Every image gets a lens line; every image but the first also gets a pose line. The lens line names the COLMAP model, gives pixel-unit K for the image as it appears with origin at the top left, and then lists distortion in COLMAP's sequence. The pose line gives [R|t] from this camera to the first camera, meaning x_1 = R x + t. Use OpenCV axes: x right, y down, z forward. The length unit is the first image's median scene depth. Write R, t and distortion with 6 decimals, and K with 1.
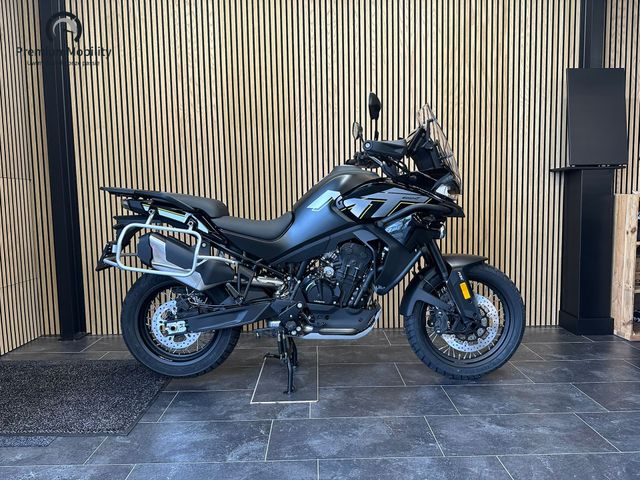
lens RADIAL K [[444.5, 0, 324.1], [0, 444.5, 241.9], [0, 0, 1]] dist [0.000857, -0.011255]
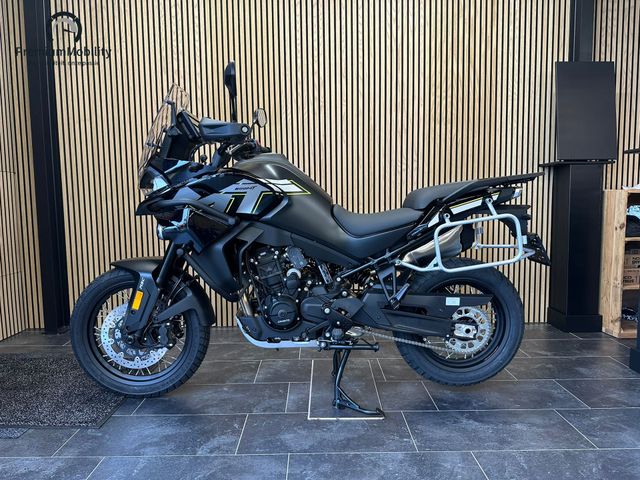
lens RADIAL K [[444.5, 0, 321.6], [0, 444.5, 242.3], [0, 0, 1]] dist [0.000857, -0.011255]
pose [[0.999969, 0.005204, -0.005853, 0.033276], [-0.005188, 0.999983, 0.002660, 0.010100], [0.005866, -0.002630, 0.999979, 0.009445]]
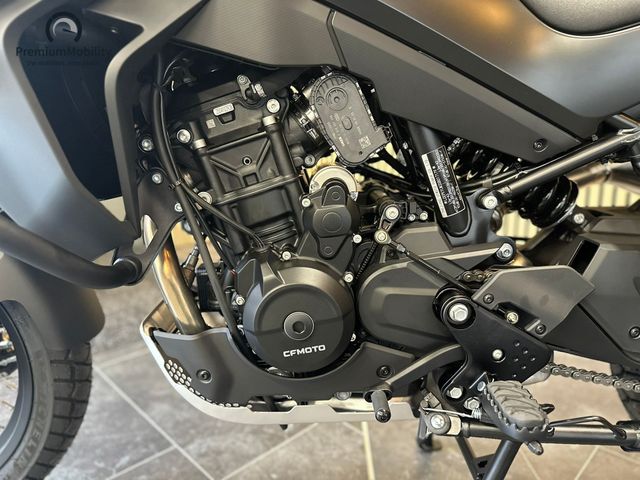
lens RADIAL K [[444.5, 0, 319.4], [0, 444.5, 241.8], [0, 0, 1]] dist [0.000857, -0.011255]
pose [[0.999965, -0.005147, -0.006552, -0.022586], [0.006012, 0.990186, 0.139629, 0.062181], [0.005769, -0.139663, 0.990182, 0.529447]]
